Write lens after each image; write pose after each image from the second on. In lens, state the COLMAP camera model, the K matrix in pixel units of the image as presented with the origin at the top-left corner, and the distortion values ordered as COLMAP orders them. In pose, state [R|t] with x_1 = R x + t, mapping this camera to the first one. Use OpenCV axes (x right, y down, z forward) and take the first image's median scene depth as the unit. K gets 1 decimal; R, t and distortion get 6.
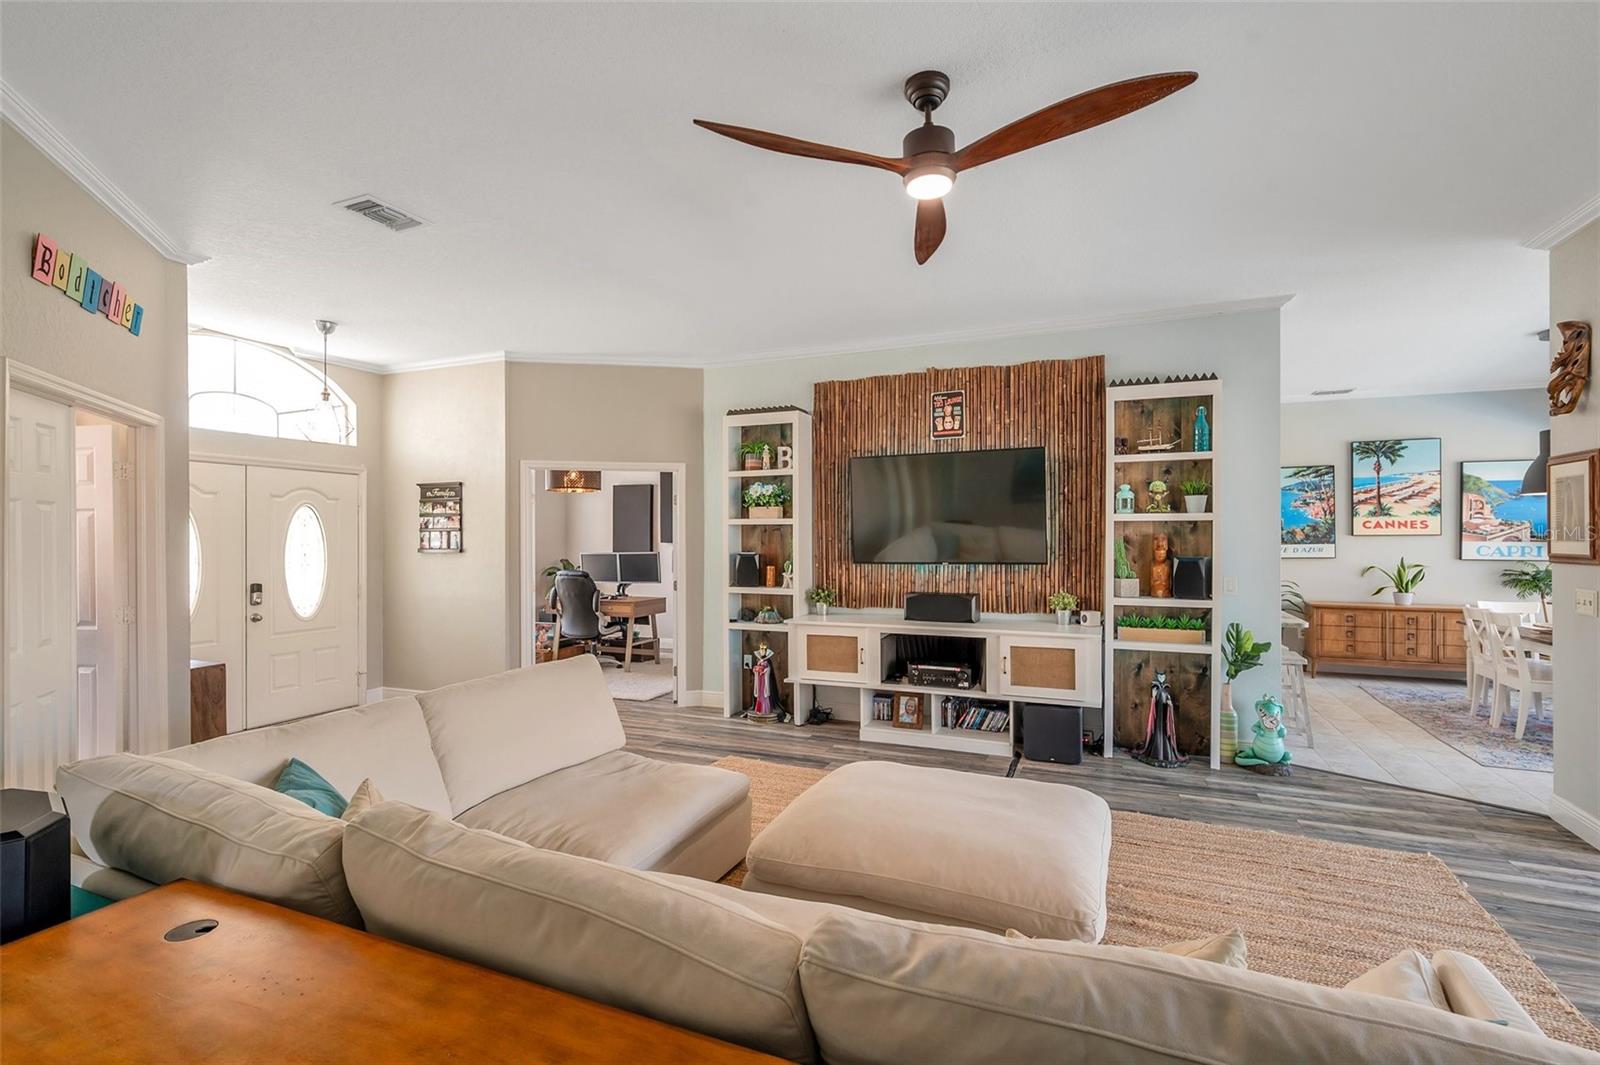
lens RADIAL K [[732.4, 0, 800.0], [0, 732.4, 532.5], [0, 0, 1]] dist [-0.000462, -0.000043]
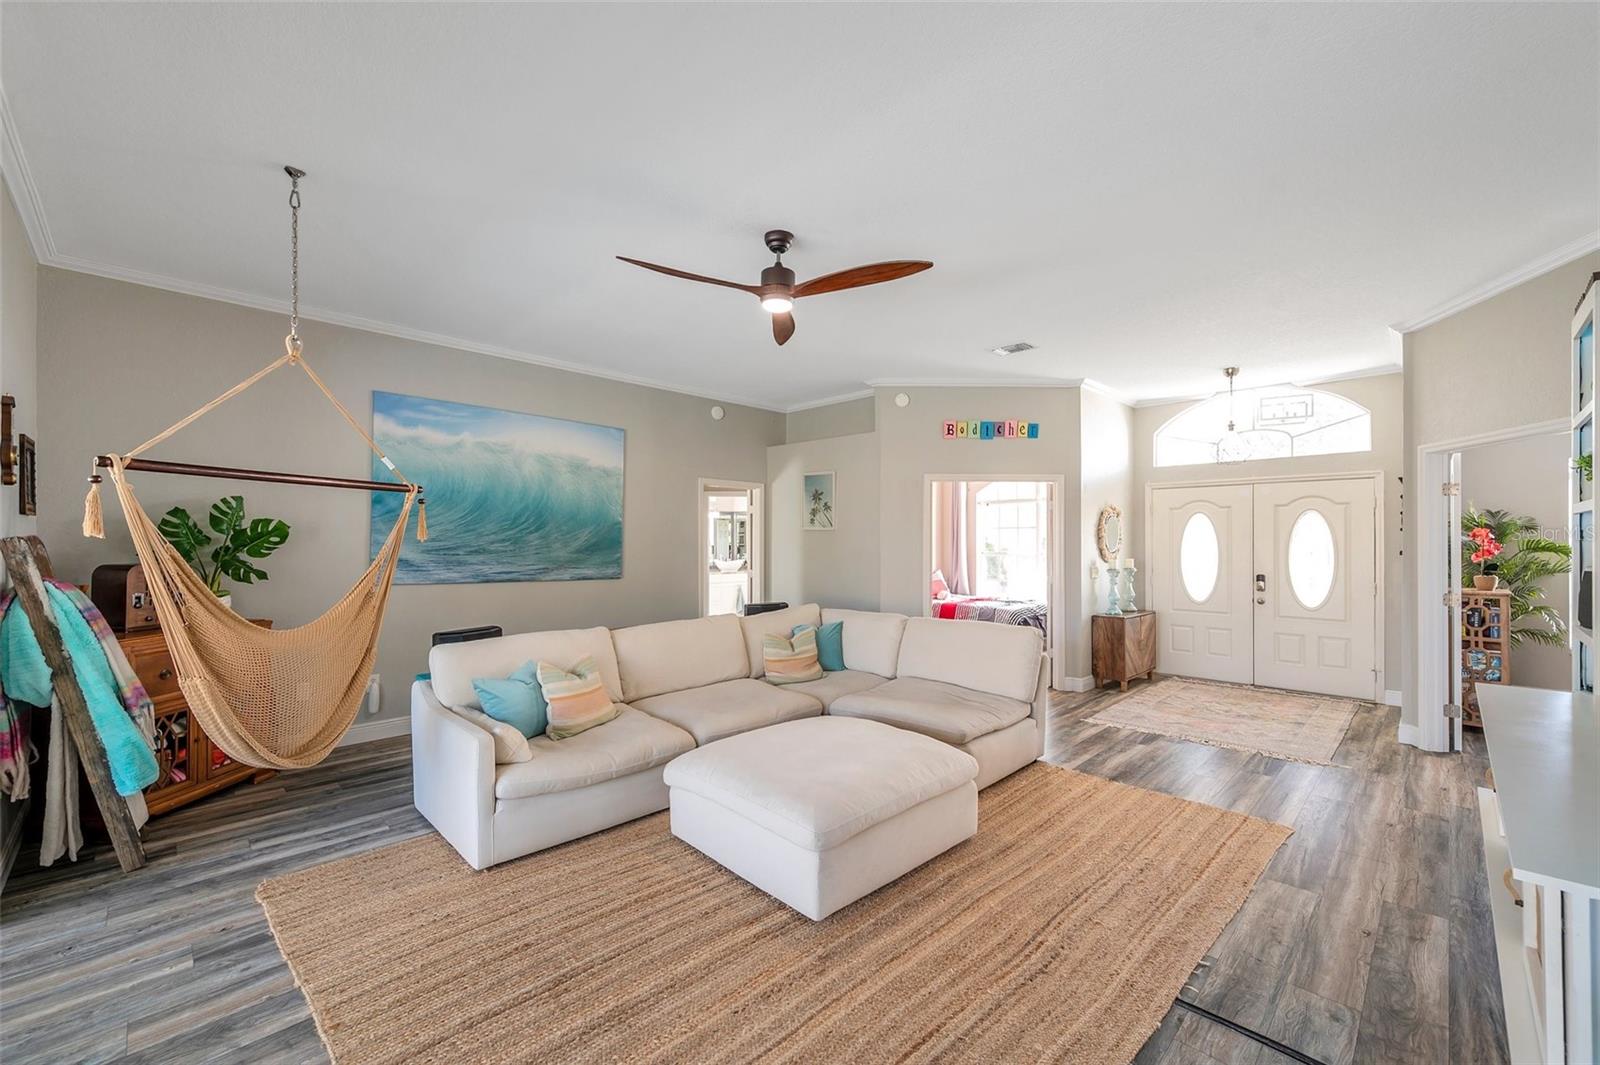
lens RADIAL K [[637.8, 0, 806.8], [0, 637.8, 538.0], [0, 0, 1]] dist [0.000637, -0.000226]
pose [[-0.383716, -0.006200, -0.923430, 0.619341], [0.007654, 0.999922, -0.009894, 0.010666], [0.923419, -0.010864, -0.383638, 0.704143]]
